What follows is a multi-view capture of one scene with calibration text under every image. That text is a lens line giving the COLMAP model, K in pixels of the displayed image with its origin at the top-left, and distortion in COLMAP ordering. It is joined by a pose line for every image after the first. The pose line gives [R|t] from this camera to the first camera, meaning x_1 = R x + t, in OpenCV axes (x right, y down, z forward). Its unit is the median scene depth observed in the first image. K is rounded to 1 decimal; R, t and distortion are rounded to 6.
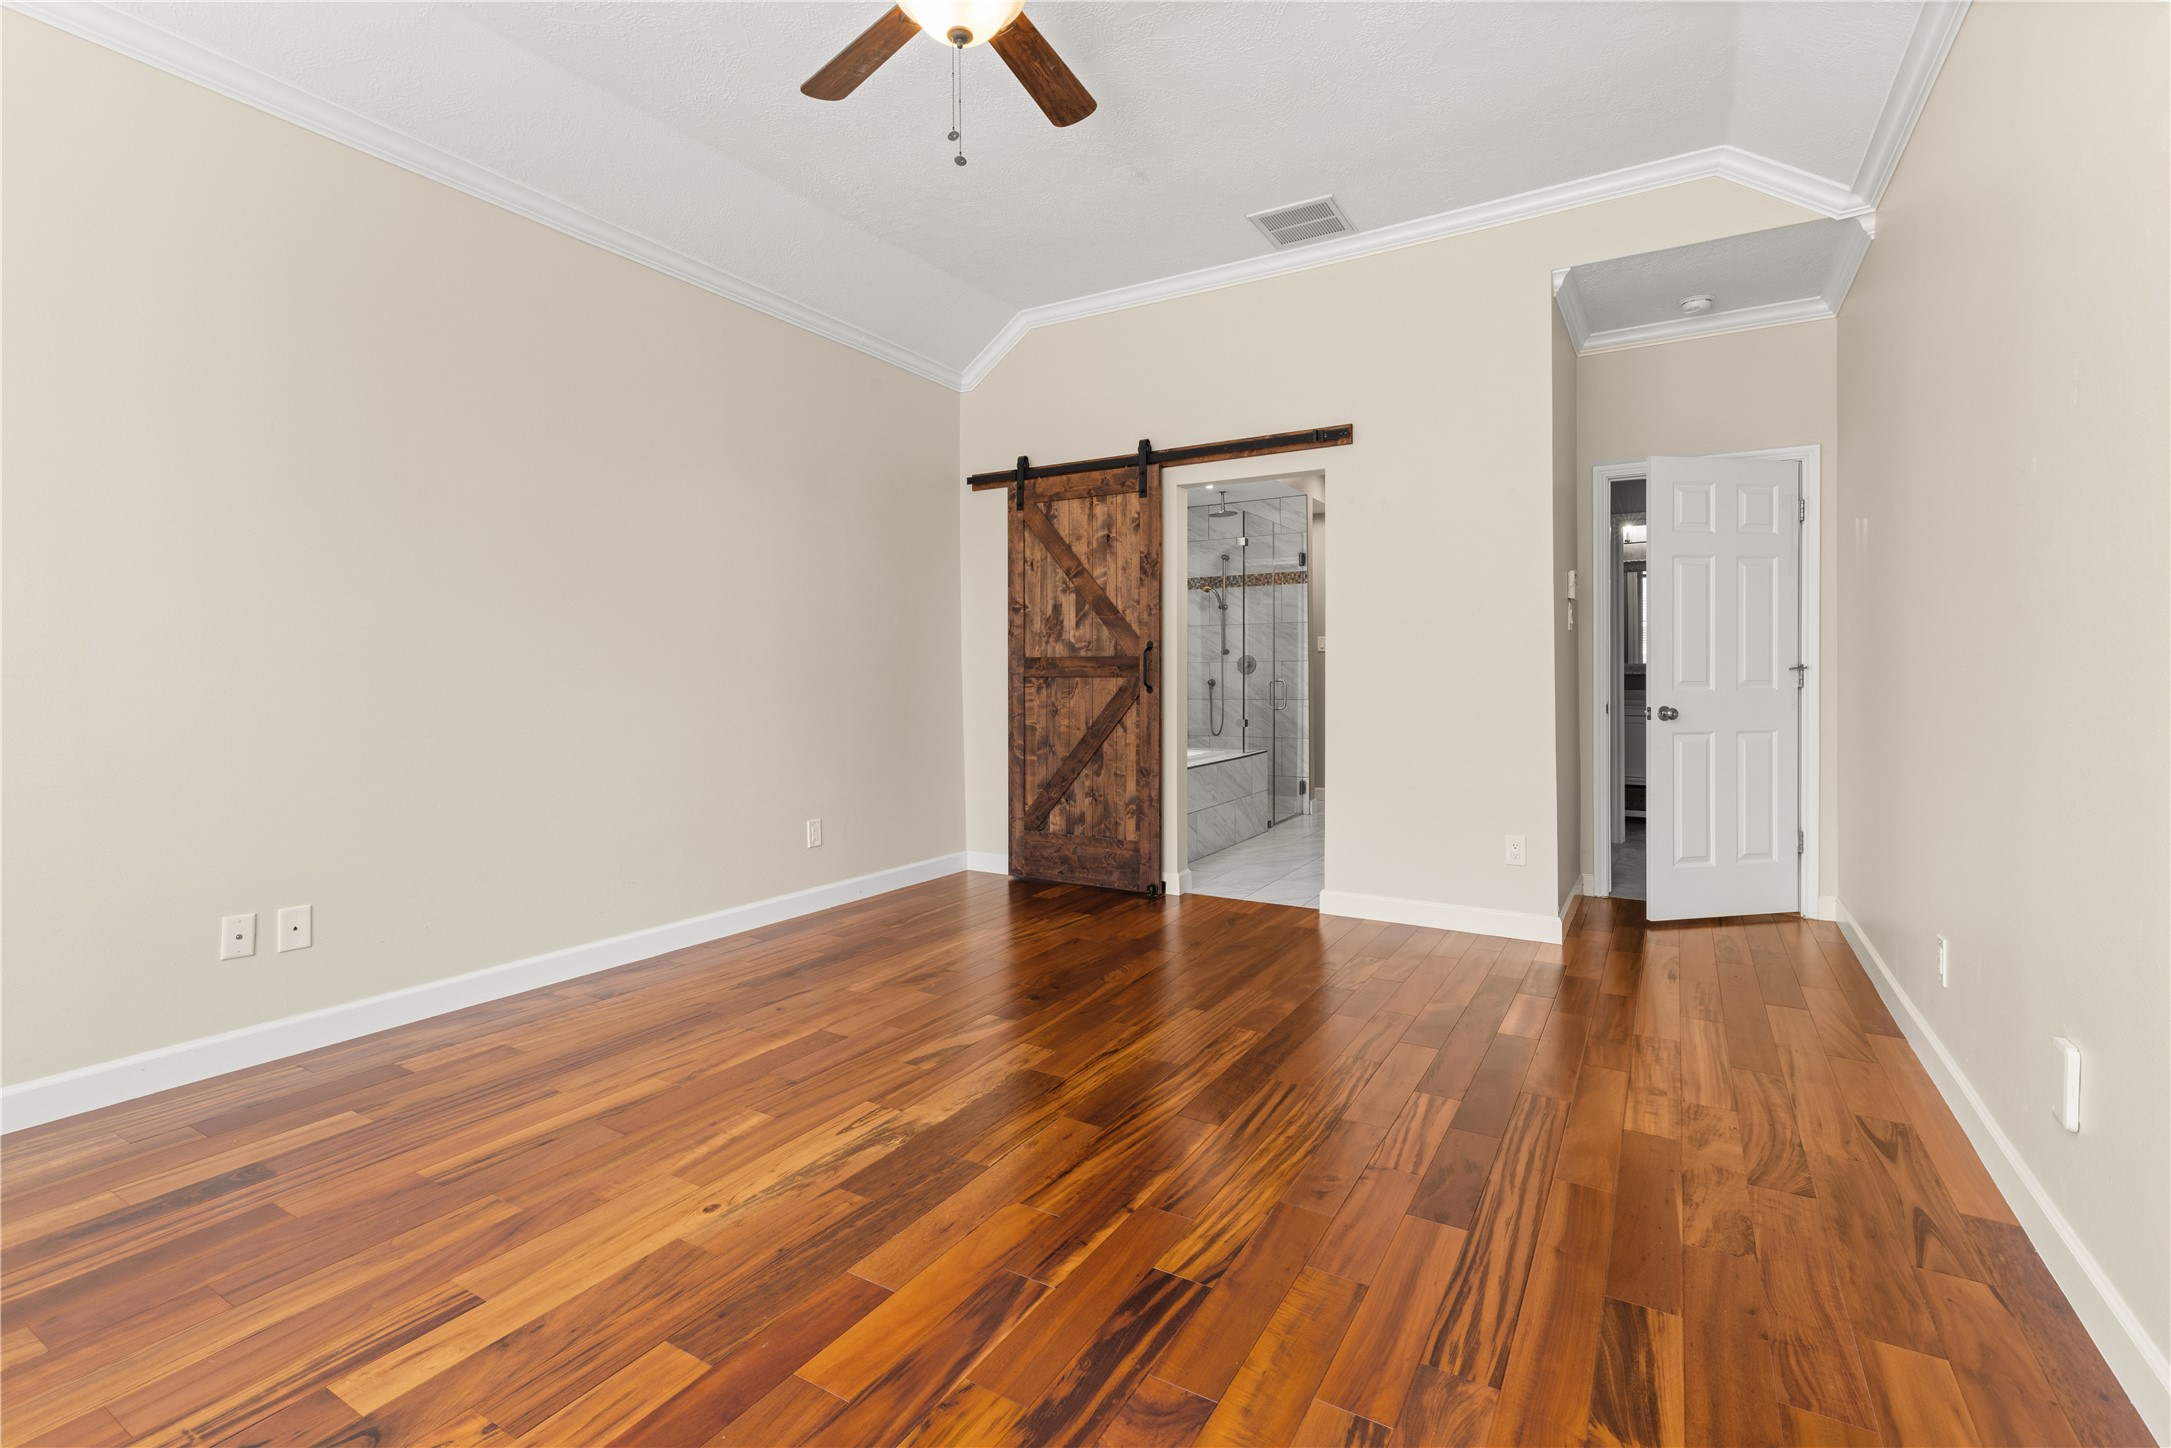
lens RADIAL K [[977.6, 0, 1075.5], [0, 977.6, 696.7], [0, 0, 1]] dist [0.002208, 0.000243]
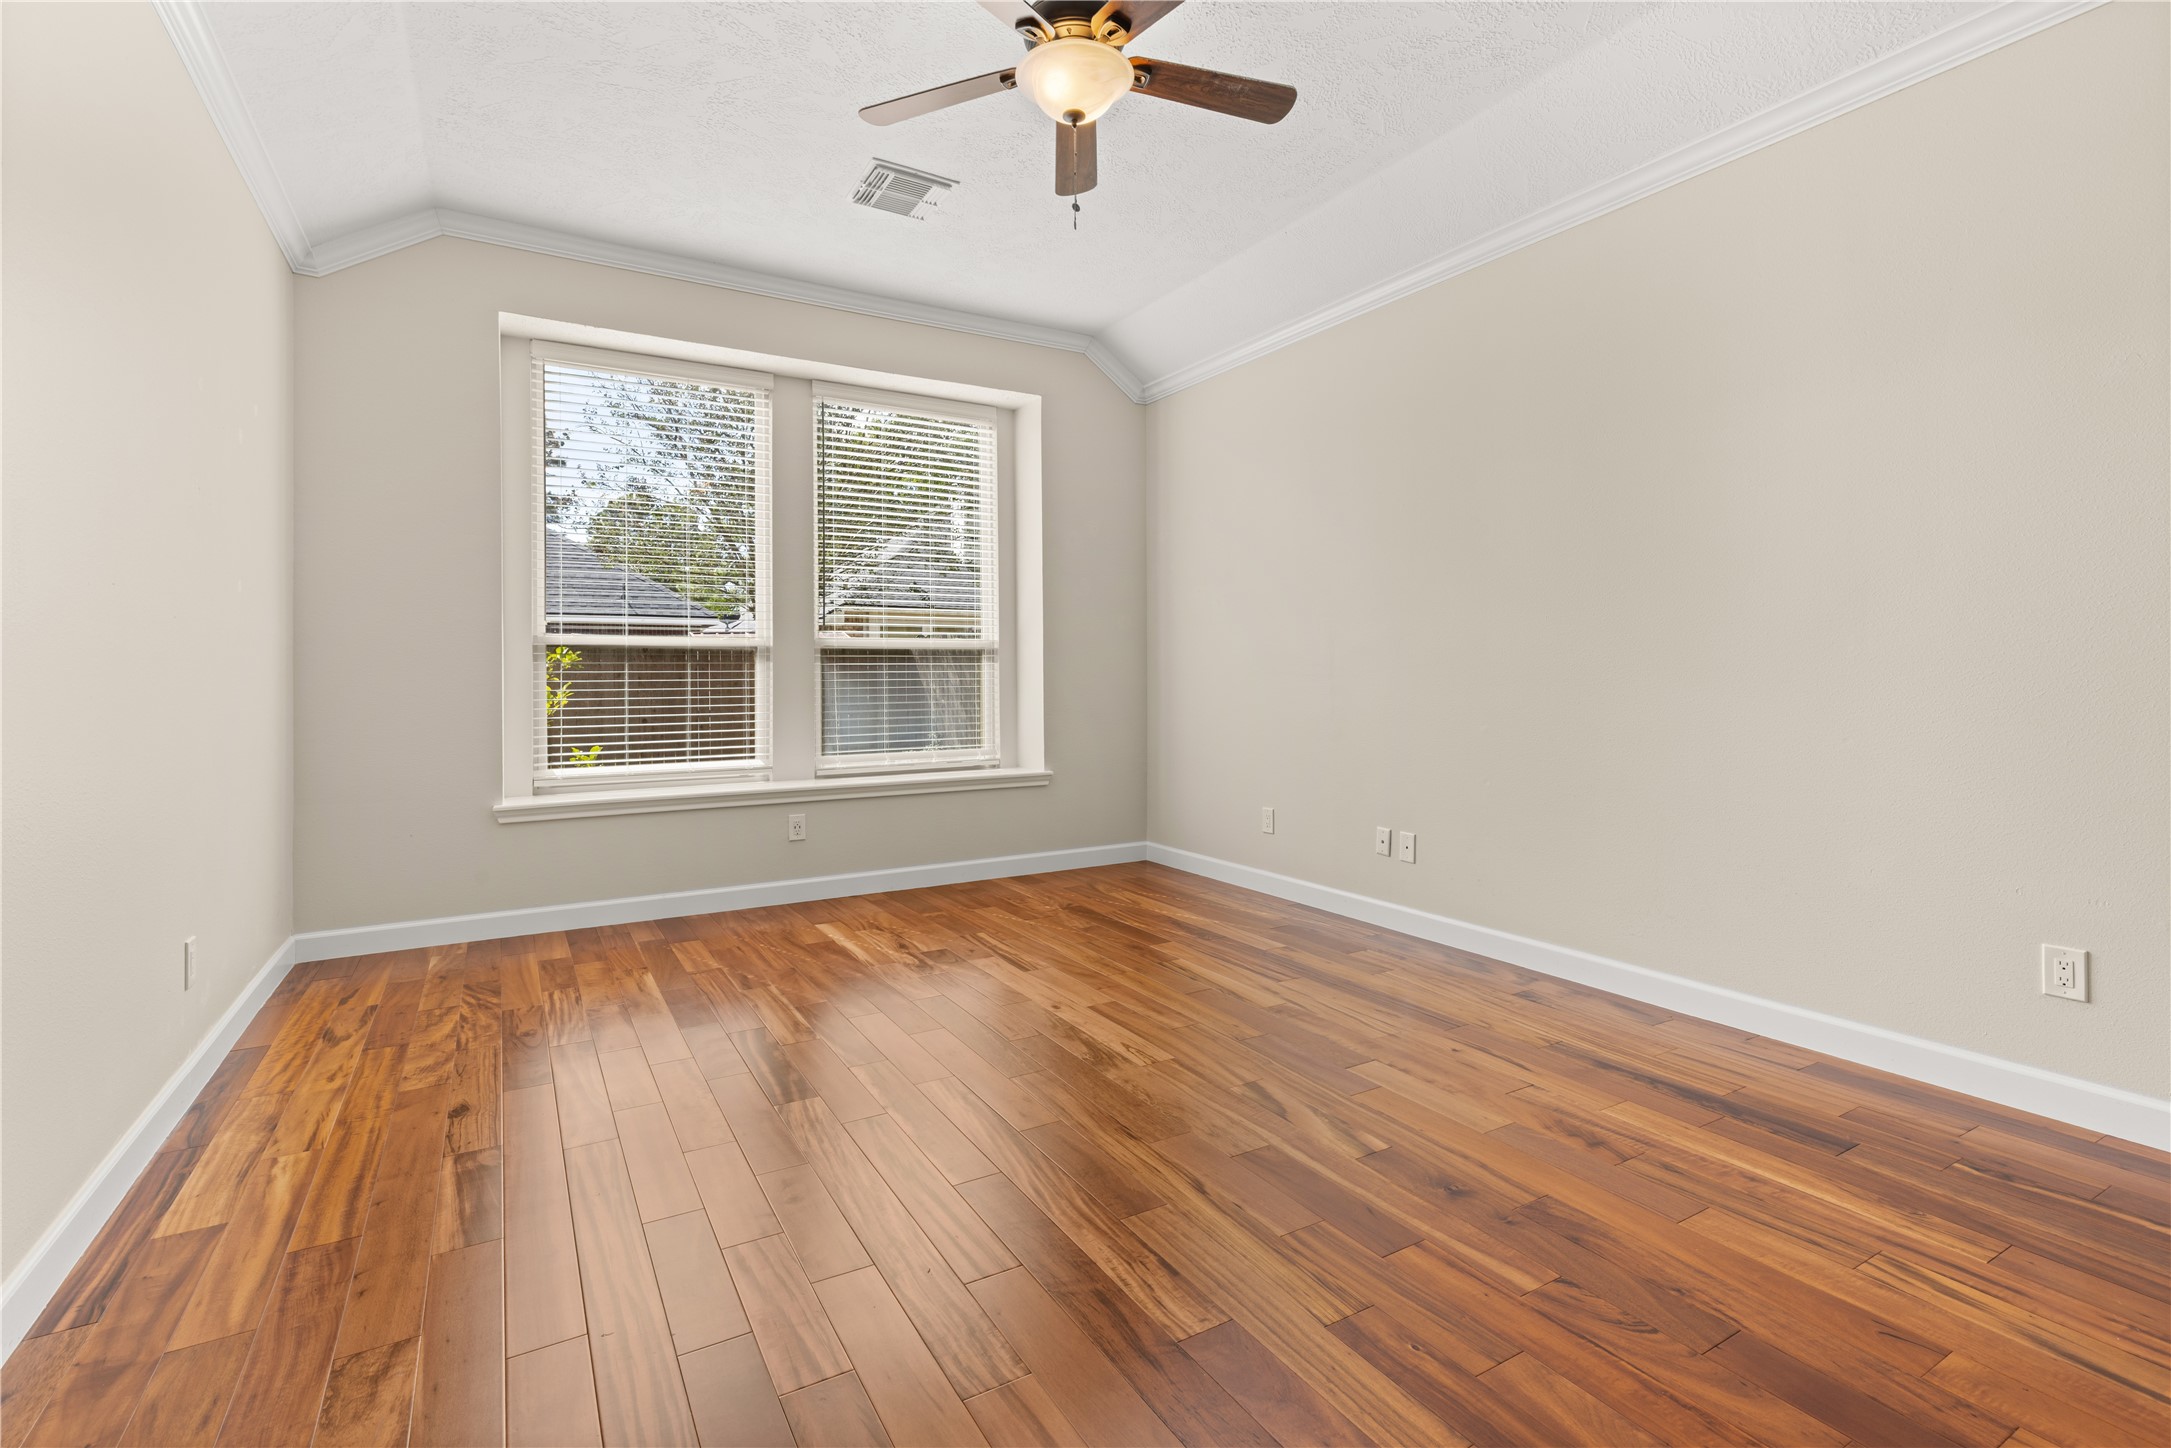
lens RADIAL K [[977.6, 0, 1075.5], [0, 977.6, 696.7], [0, 0, 1]] dist [0.002208, 0.000243]
pose [[-0.470338, 0.027323, -0.882063, 0.743054], [-0.013146, 0.999193, 0.037961, -0.039049], [0.882388, 0.029450, -0.469599, 1.278320]]
